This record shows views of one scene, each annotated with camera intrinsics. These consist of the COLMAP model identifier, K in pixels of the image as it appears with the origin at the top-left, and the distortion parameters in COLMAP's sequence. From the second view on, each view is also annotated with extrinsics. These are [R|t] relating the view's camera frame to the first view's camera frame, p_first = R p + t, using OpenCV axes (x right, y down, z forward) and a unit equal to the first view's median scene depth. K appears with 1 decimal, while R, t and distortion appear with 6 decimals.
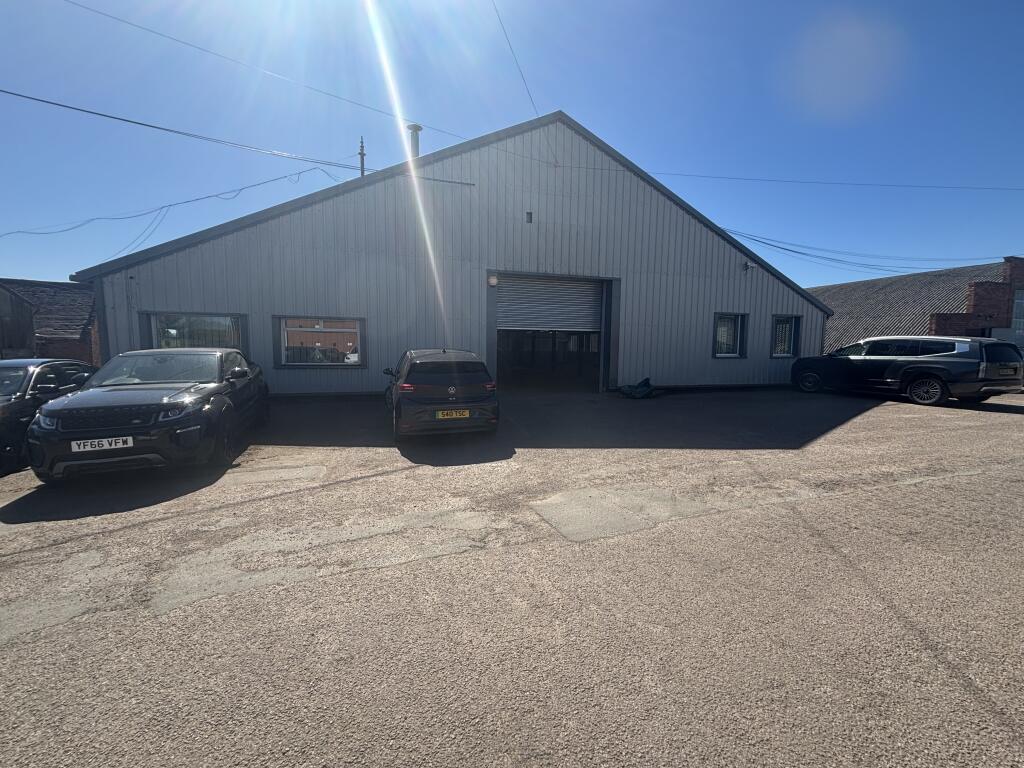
lens RADIAL K [[408.8, 0, 512.0], [0, 408.8, 384.0], [0, 0, 1]] dist [0.021306, -0.024090]
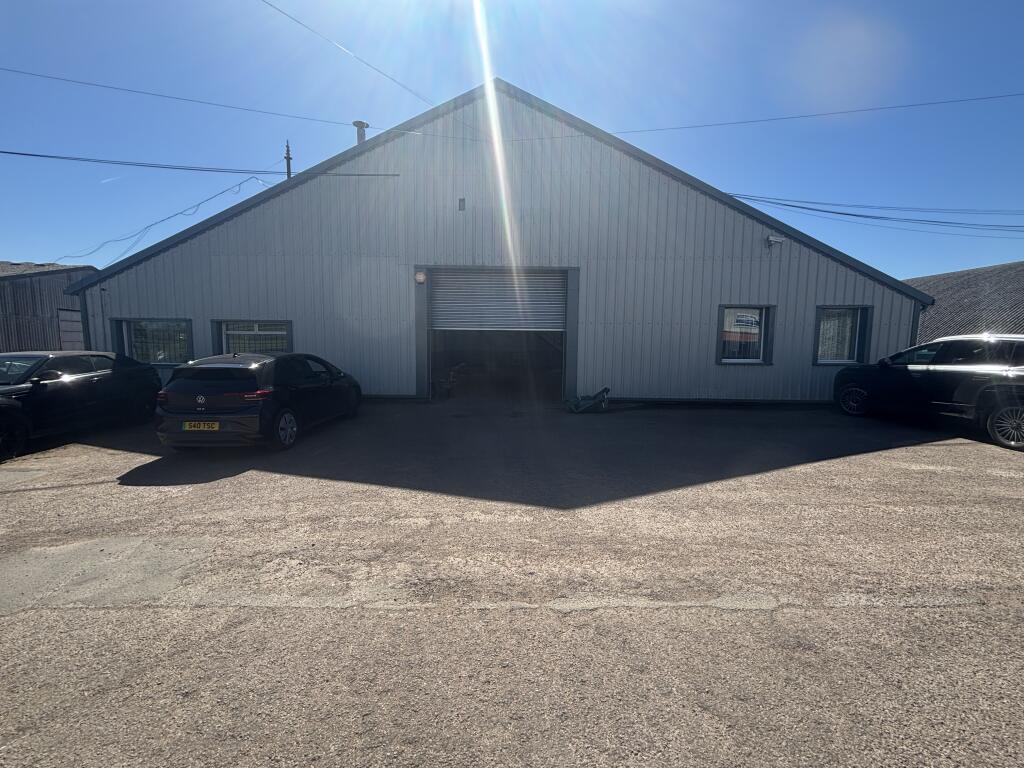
lens RADIAL K [[410.9, 0, 512.0], [0, 410.9, 384.0], [0, 0, 1]] dist [0.000886, -0.000710]
pose [[0.954825, 0.027664, -0.295877, 0.427814], [-0.027896, 0.999605, 0.003436, -0.022749], [0.295855, 0.004973, 0.955220, 0.183614]]
